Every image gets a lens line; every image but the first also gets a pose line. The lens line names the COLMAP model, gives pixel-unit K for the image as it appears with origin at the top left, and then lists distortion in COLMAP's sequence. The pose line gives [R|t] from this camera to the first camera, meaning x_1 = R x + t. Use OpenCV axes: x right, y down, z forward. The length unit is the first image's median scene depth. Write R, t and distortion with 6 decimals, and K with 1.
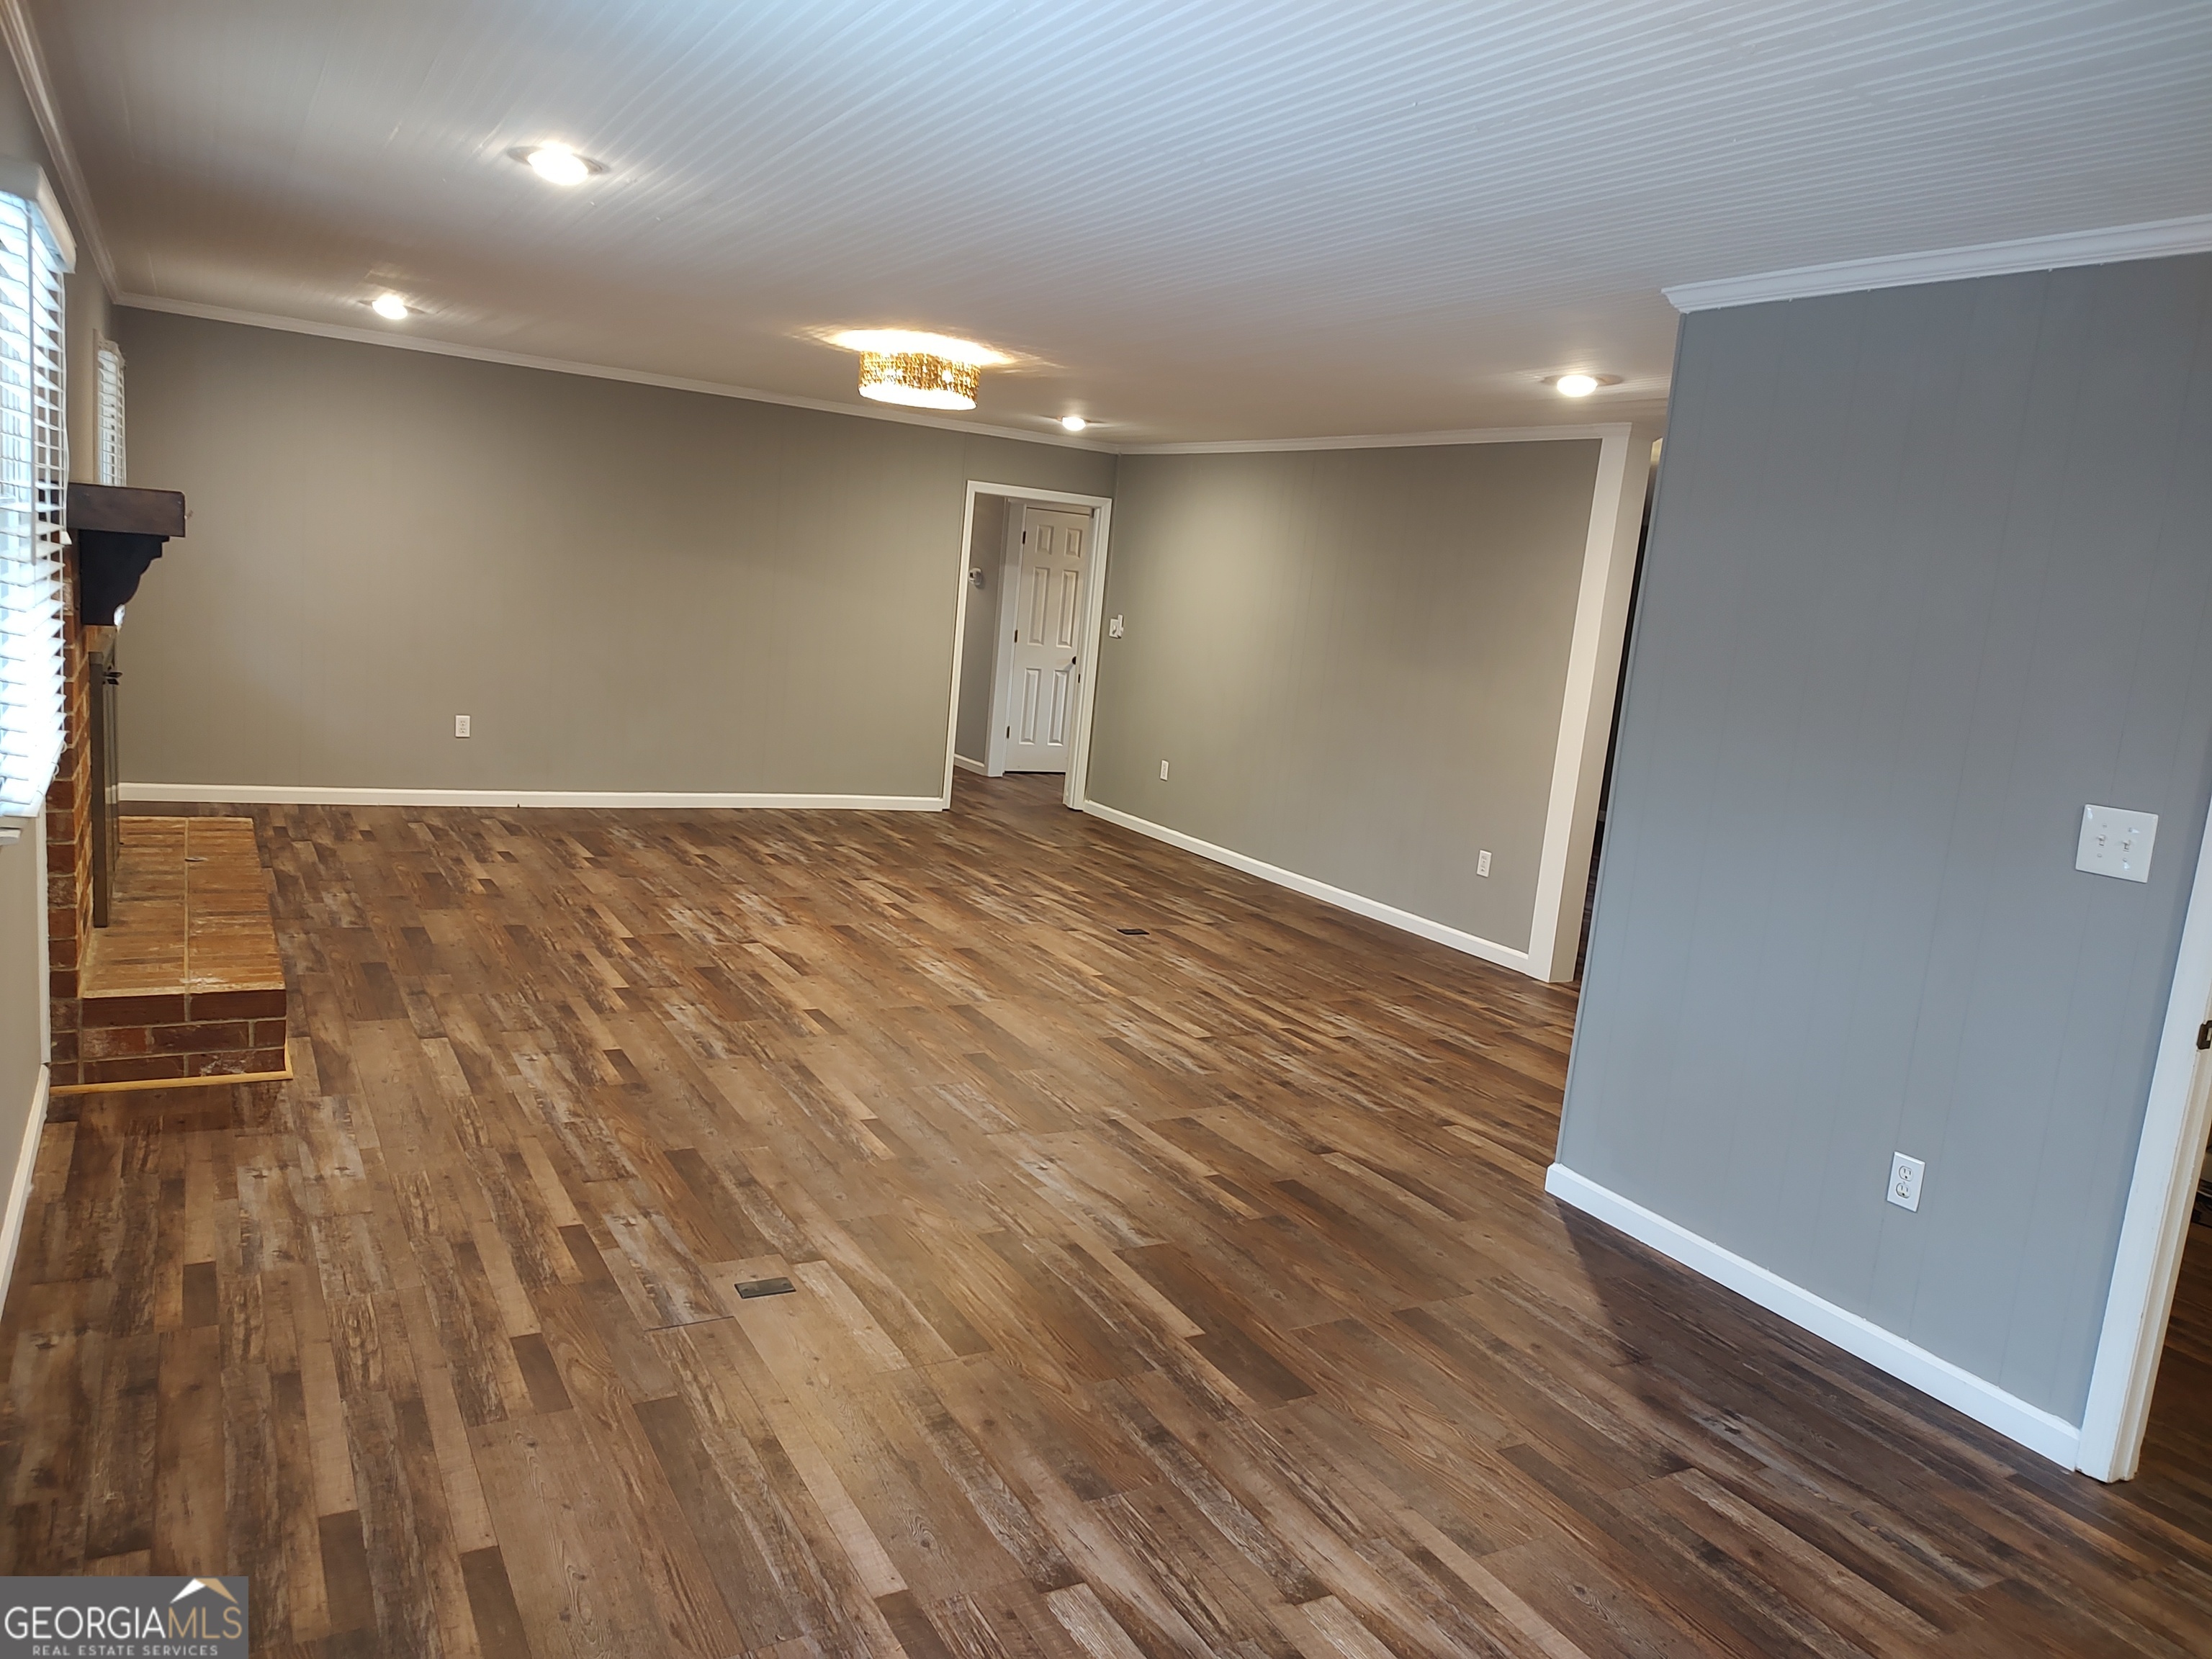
lens RADIAL K [[1585.1, 0, 1091.7], [0, 1585.1, 827.2], [0, 0, 1]] dist [0.040116, -0.035174]
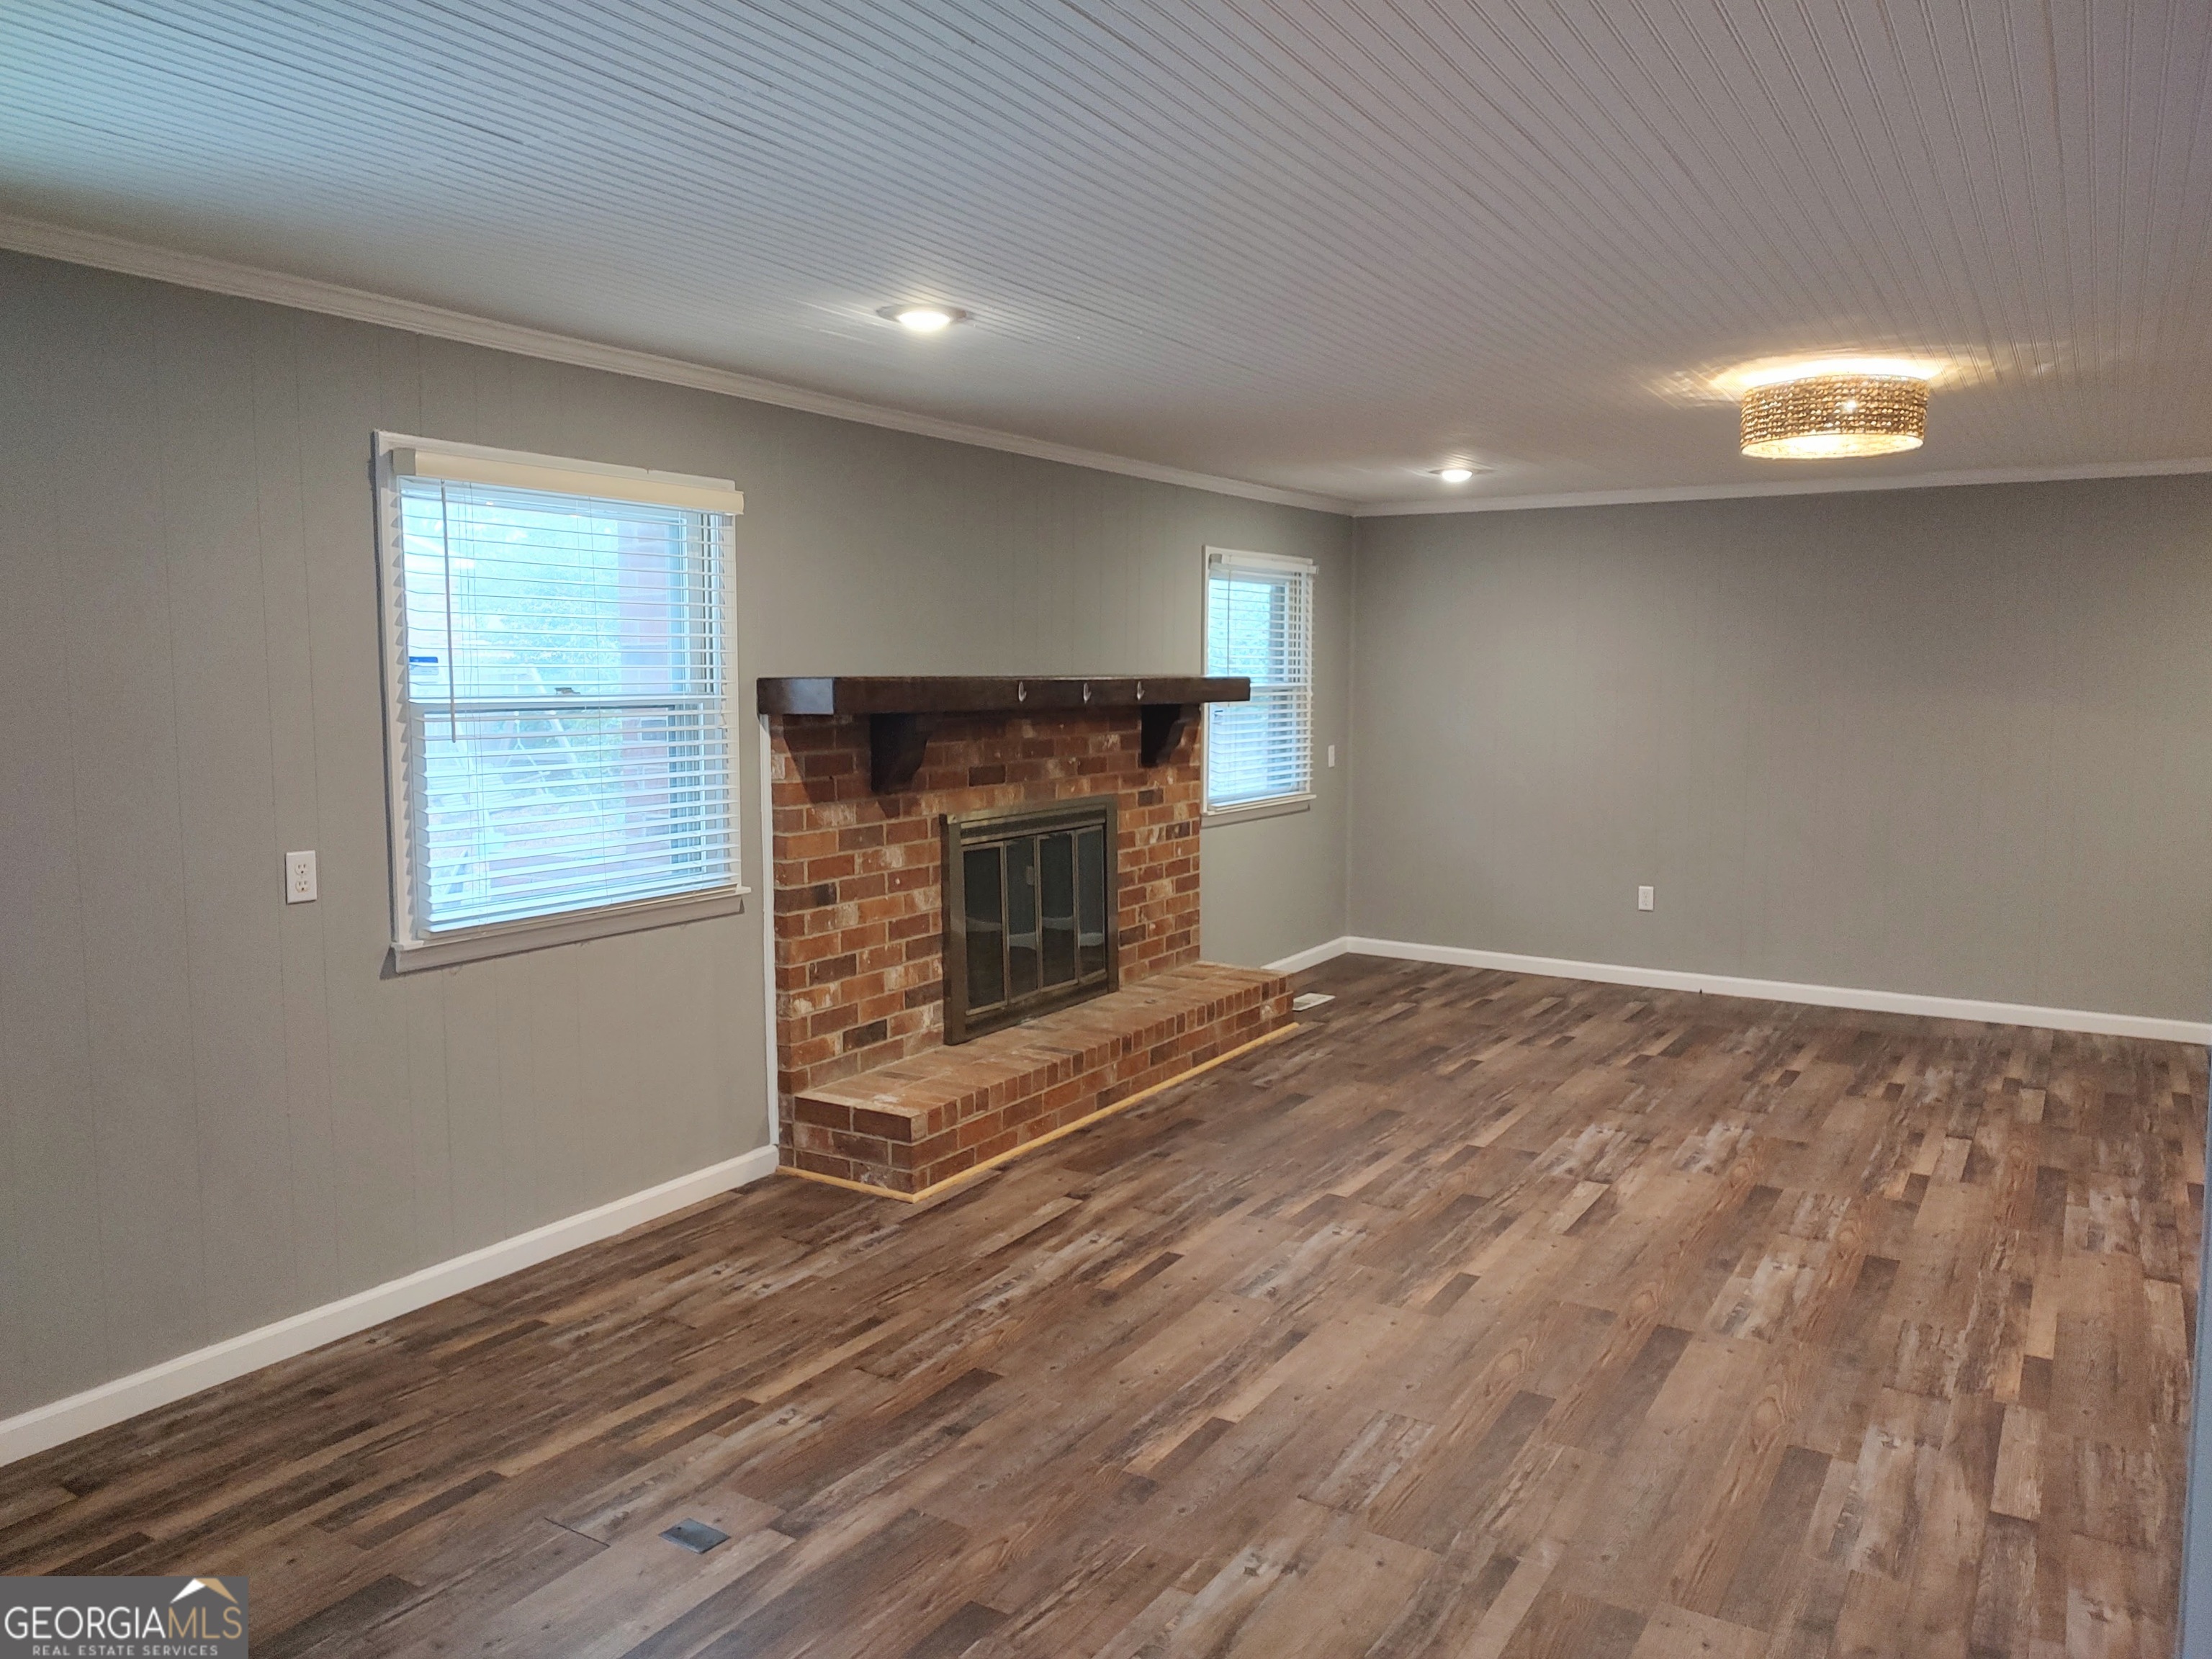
lens RADIAL K [[1585.1, 0, 1106.1], [0, 1585.1, 824.4], [0, 0, 1]] dist [0.040116, -0.035174]
pose [[0.467514, -0.005476, -0.883969, 0.481695], [-0.093480, 0.994068, -0.055598, -0.046690], [0.879029, 0.108626, 0.464228, 0.550319]]
